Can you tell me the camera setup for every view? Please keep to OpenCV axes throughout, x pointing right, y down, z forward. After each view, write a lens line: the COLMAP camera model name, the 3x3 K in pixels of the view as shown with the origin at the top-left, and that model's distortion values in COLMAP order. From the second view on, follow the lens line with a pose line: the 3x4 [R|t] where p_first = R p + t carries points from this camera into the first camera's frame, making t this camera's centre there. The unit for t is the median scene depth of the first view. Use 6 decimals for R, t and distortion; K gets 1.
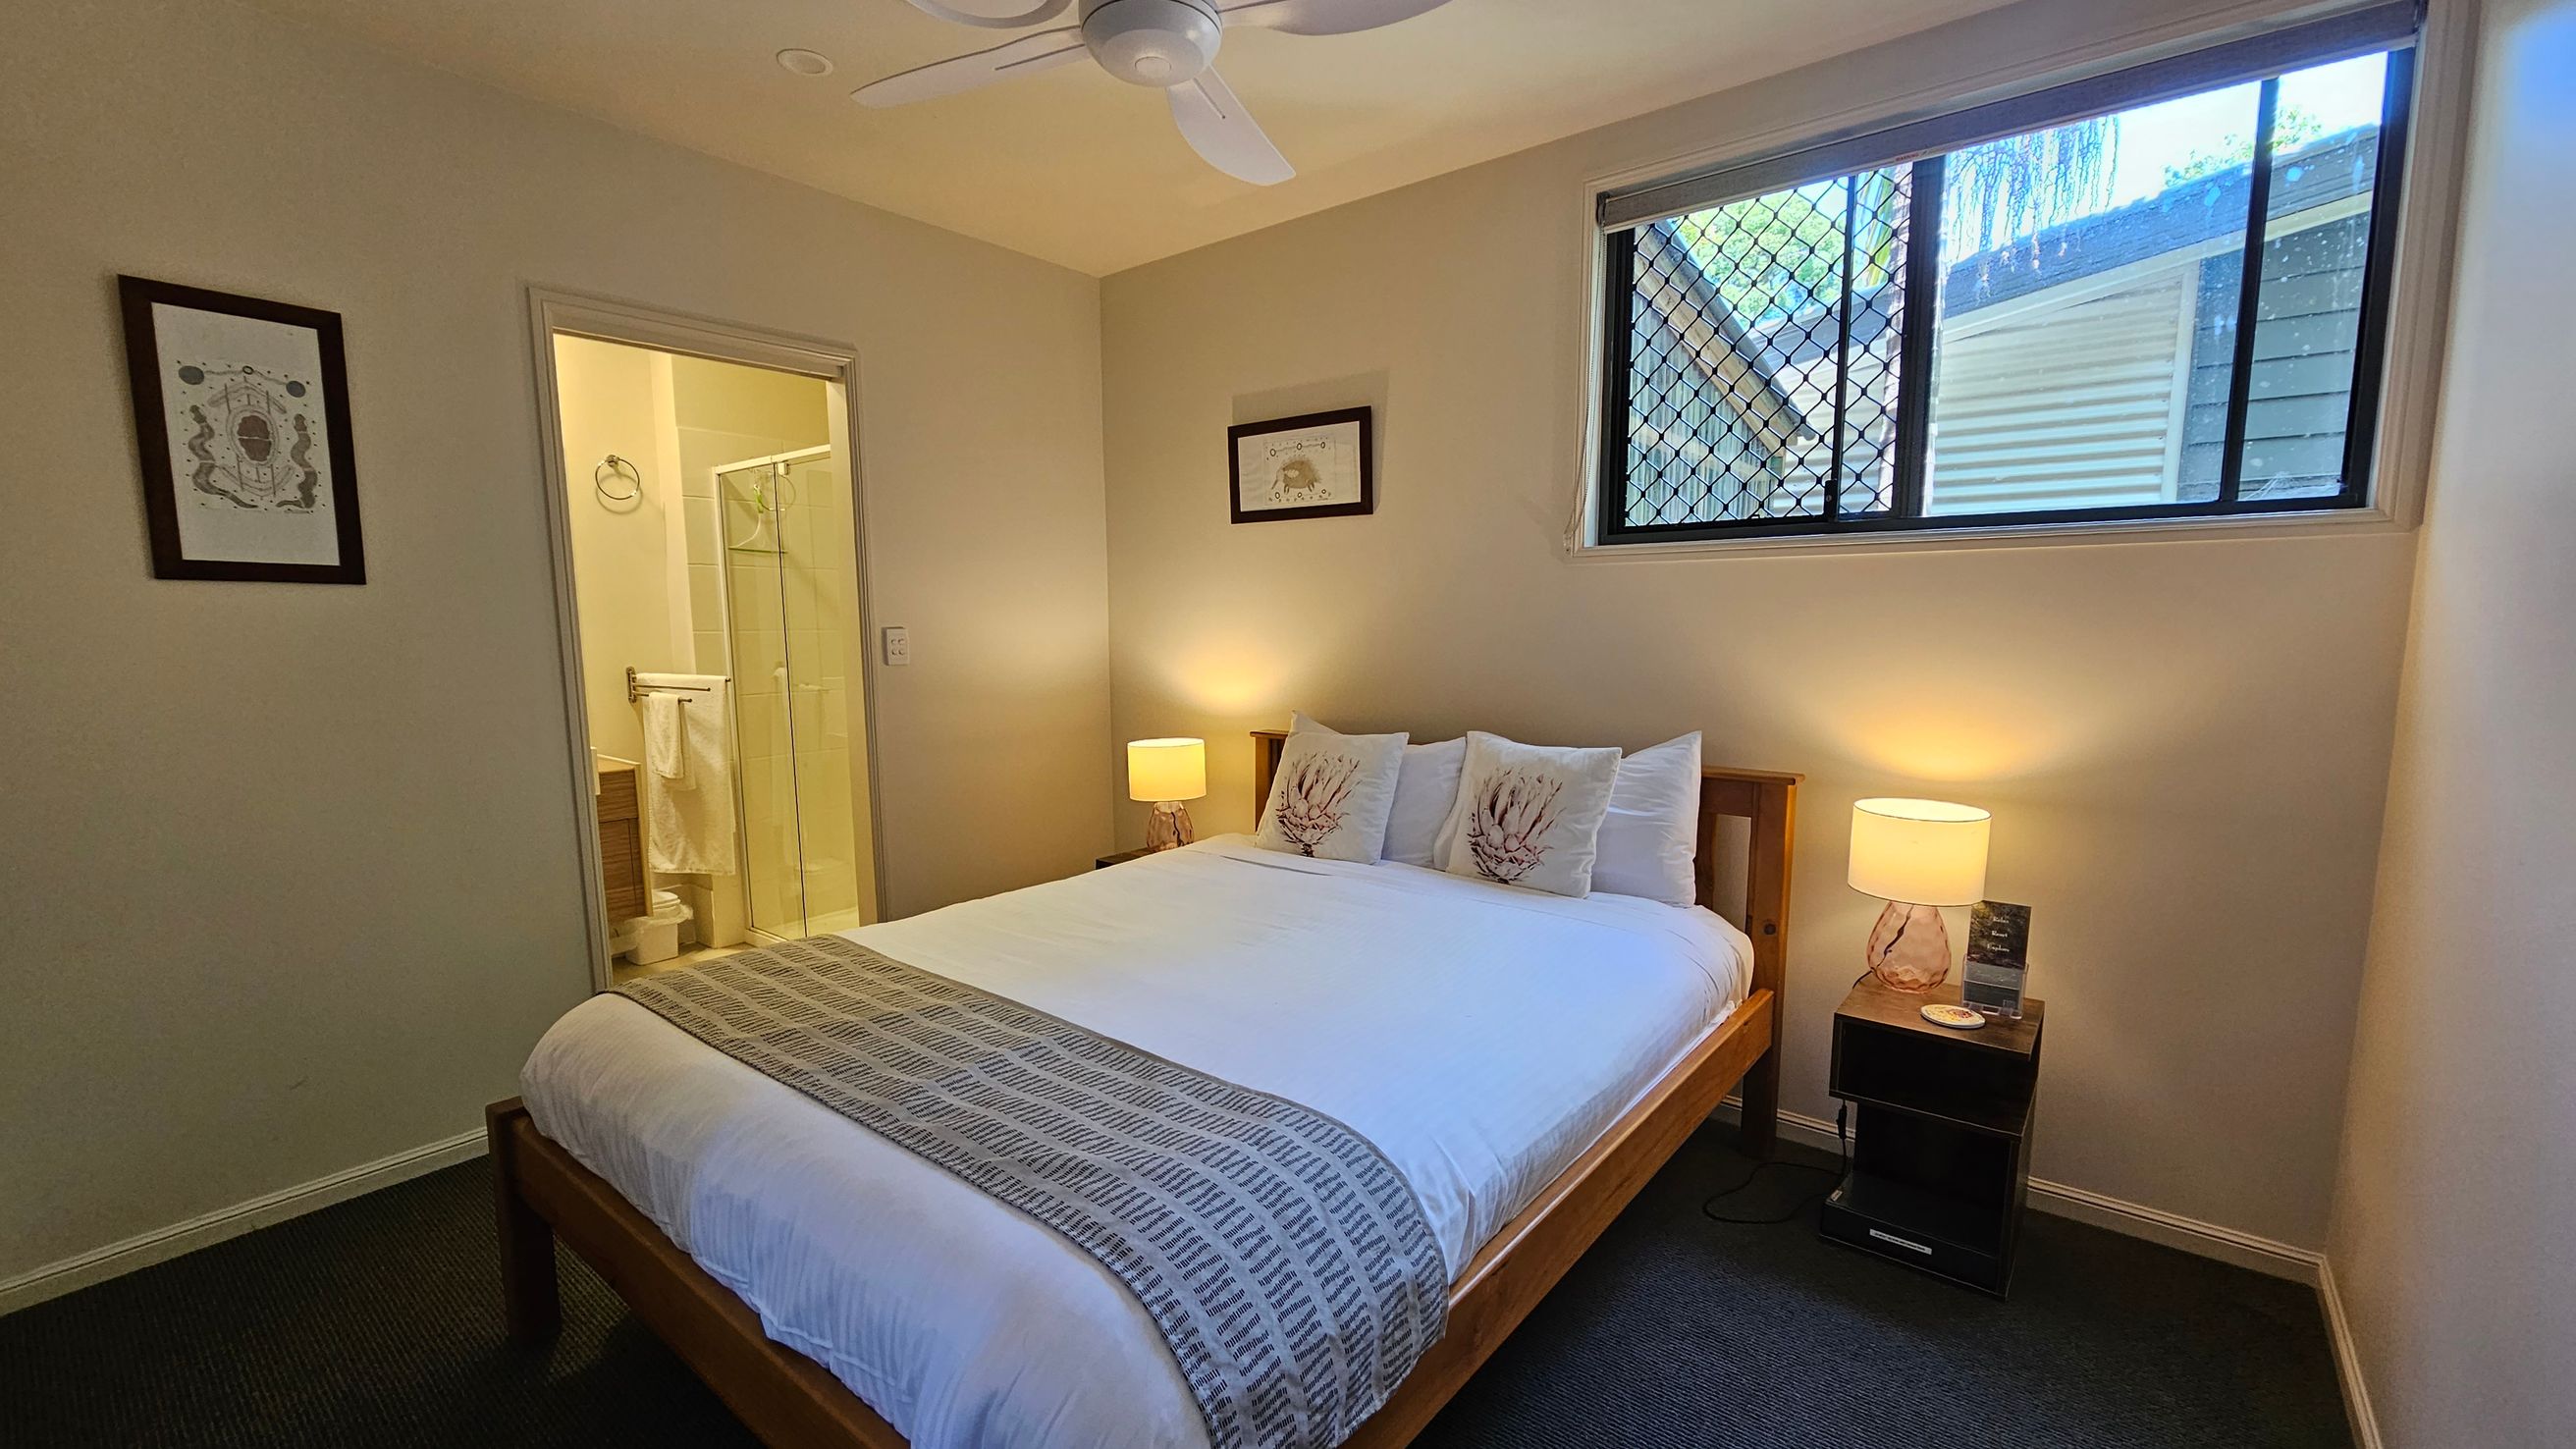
lens RADIAL K [[1056.0, 0, 1284.3], [0, 1056.0, 735.4], [0, 0, 1]] dist [-0.004487, -0.000136]
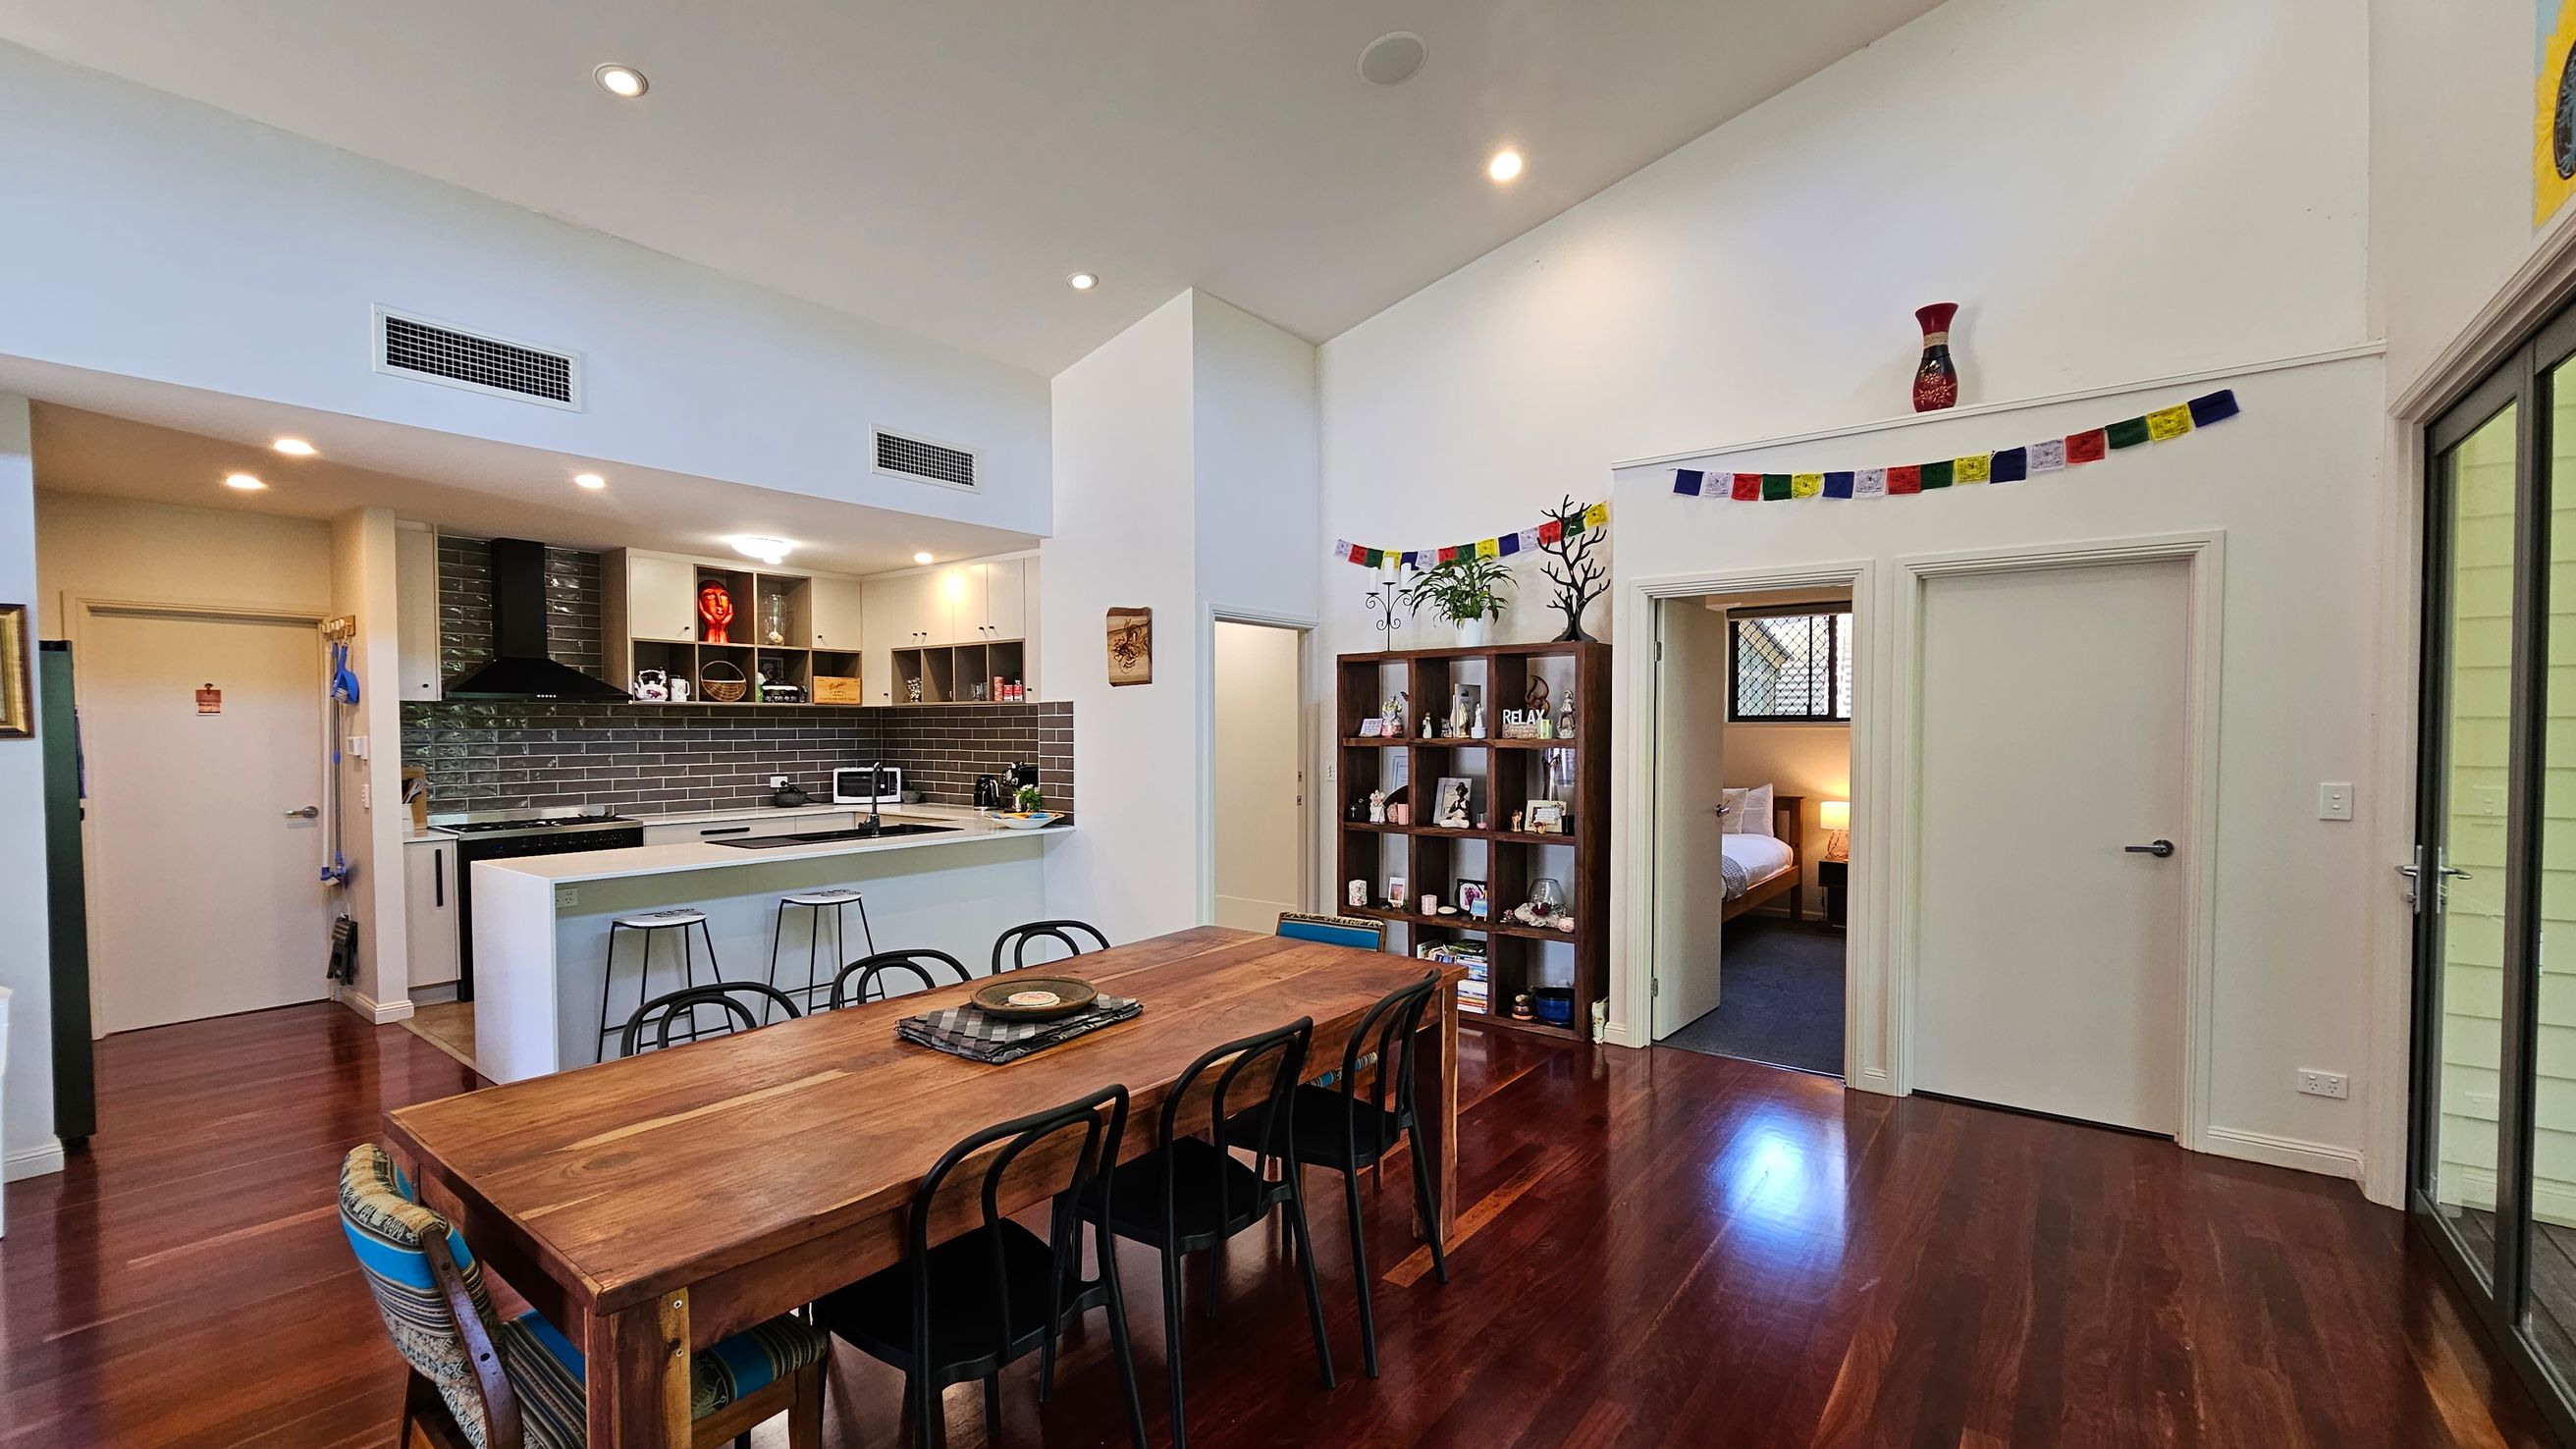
lens RADIAL K [[1056.0, 0, 1290.5], [0, 1056.0, 762.3], [0, 0, 1]] dist [-0.004487, -0.000136]
pose [[0.999792, -0.003834, 0.020033, -1.130834], [0.005681, 0.995656, -0.092938, 0.222312], [-0.019590, 0.093033, 0.995470, -2.162374]]
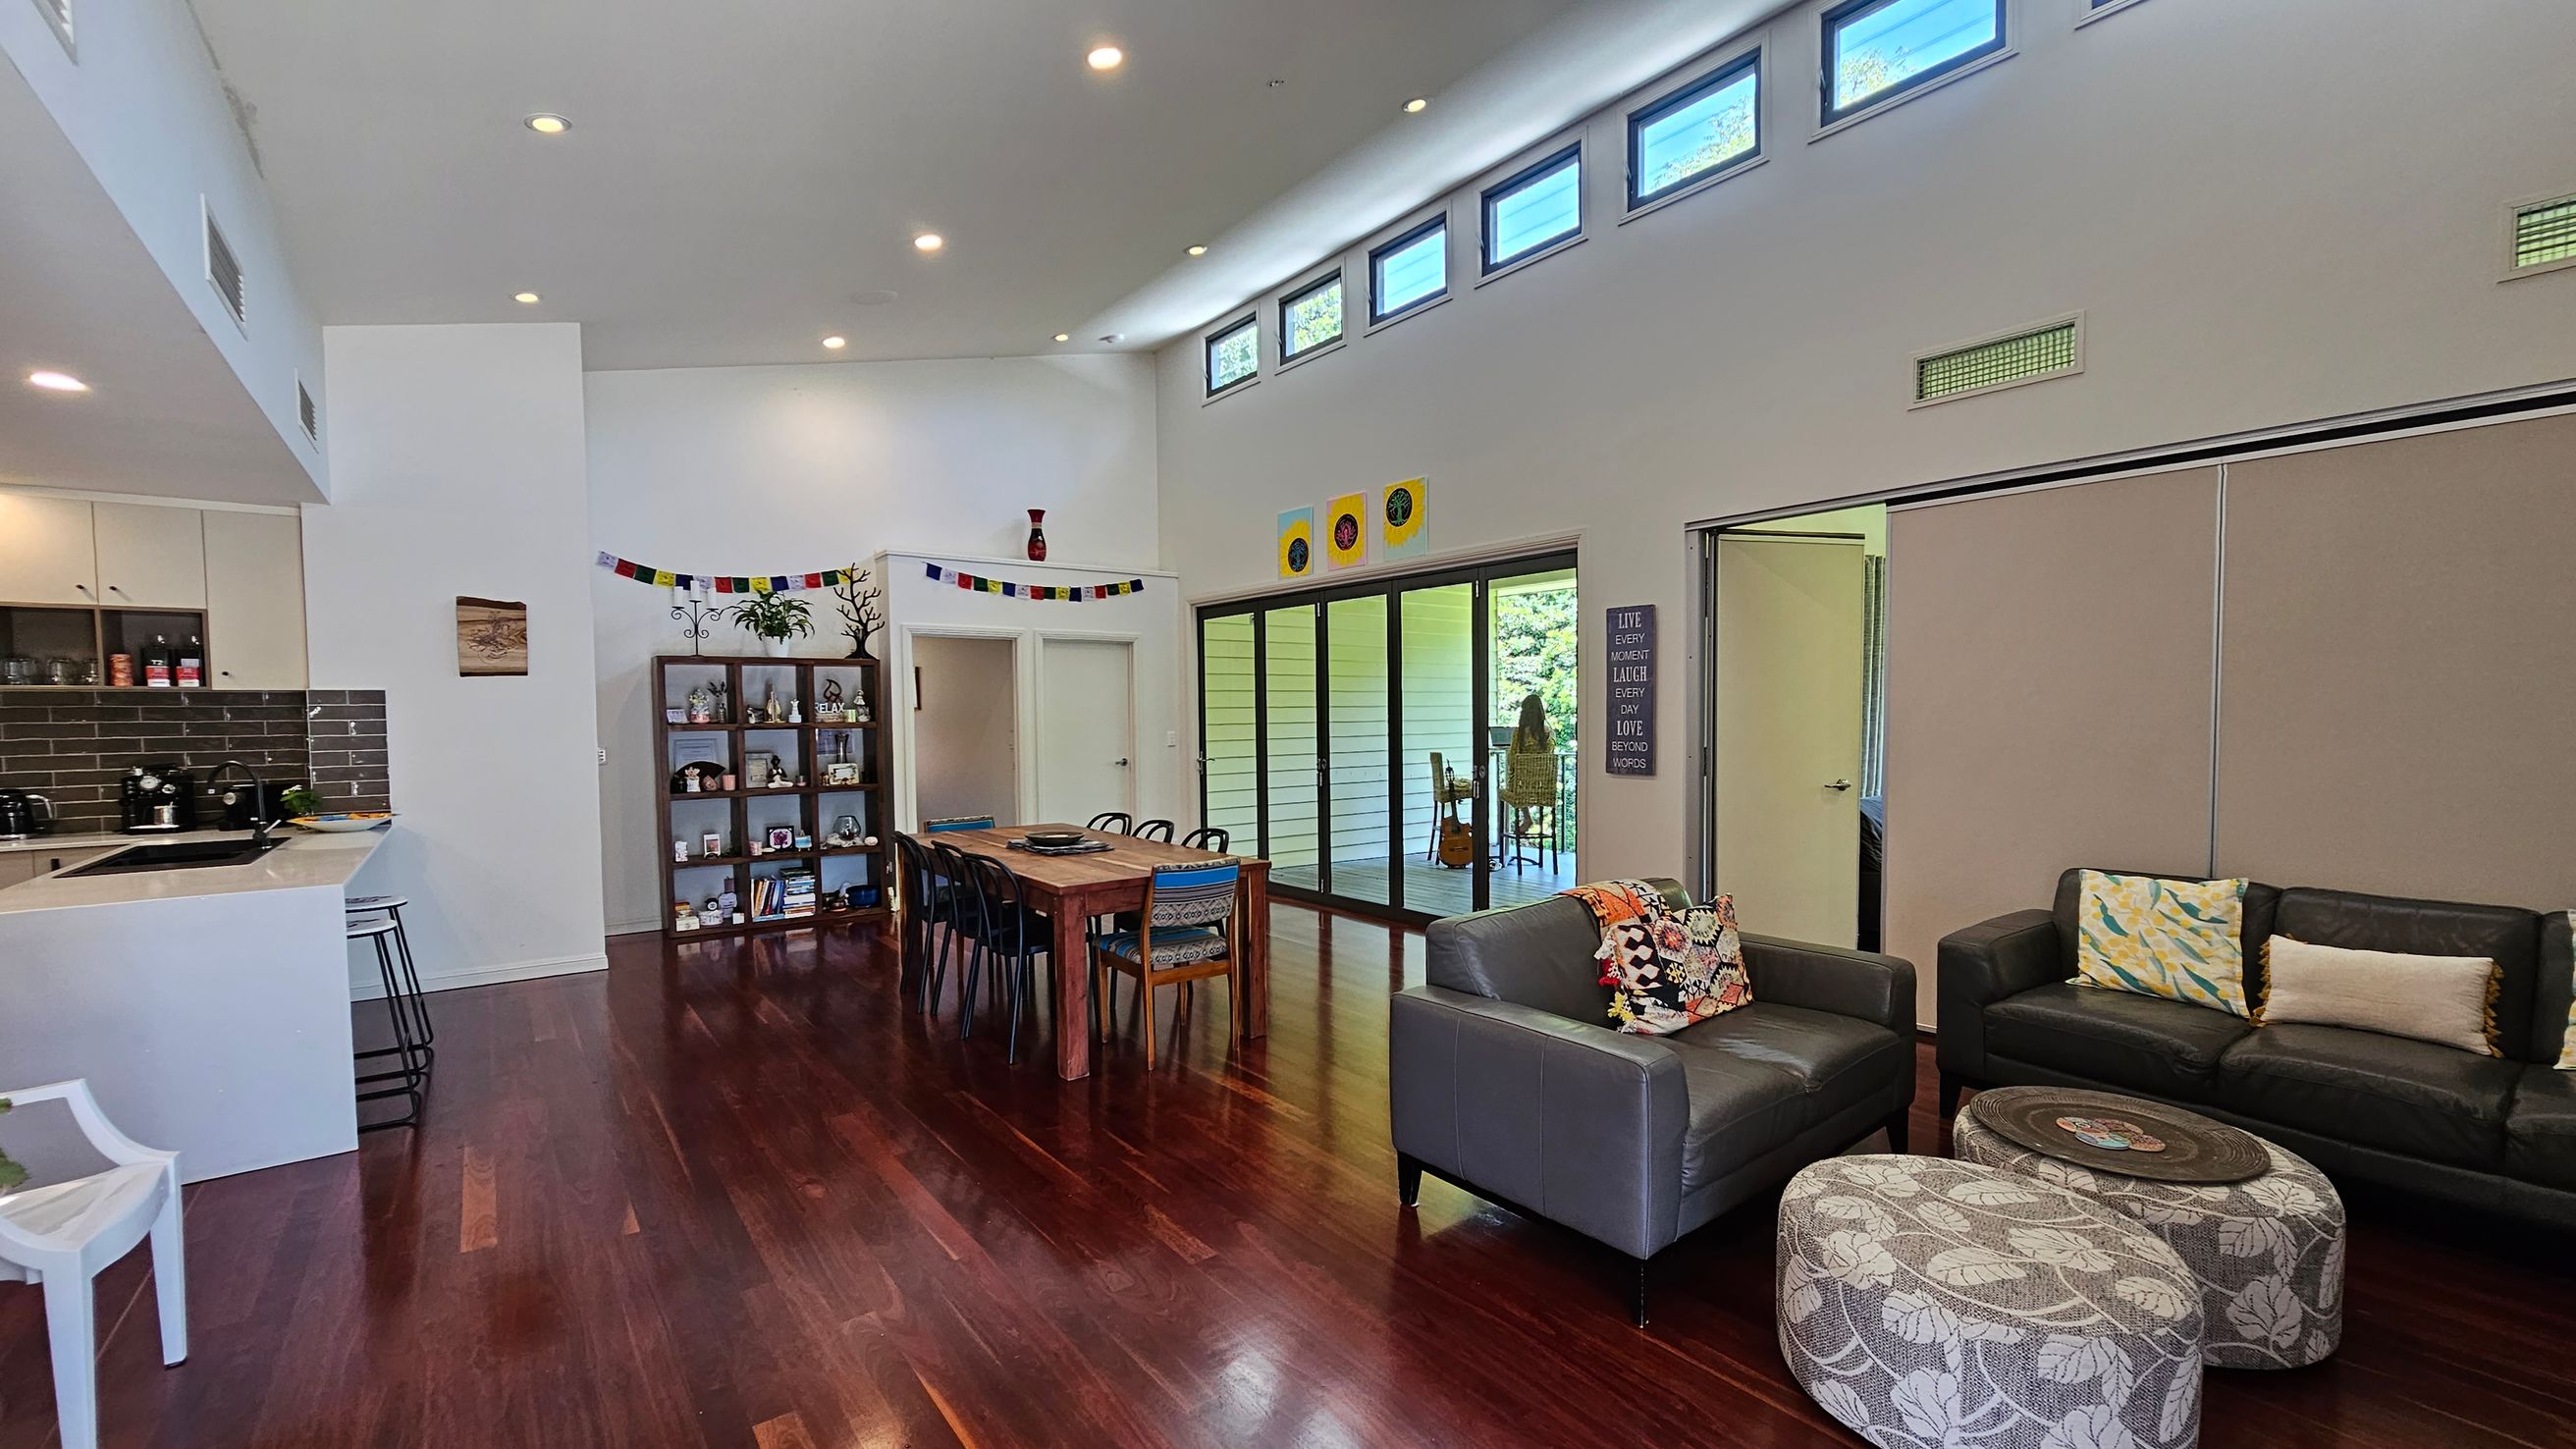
lens RADIAL K [[1056.0, 0, 1294.6], [0, 1056.0, 756.0], [0, 0, 1]] dist [-0.004487, -0.000136]
pose [[0.238130, -0.044774, 0.970201, -3.312383], [0.134290, 0.990860, 0.012766, 0.225488], [-0.961904, 0.127248, 0.241966, -2.136042]]
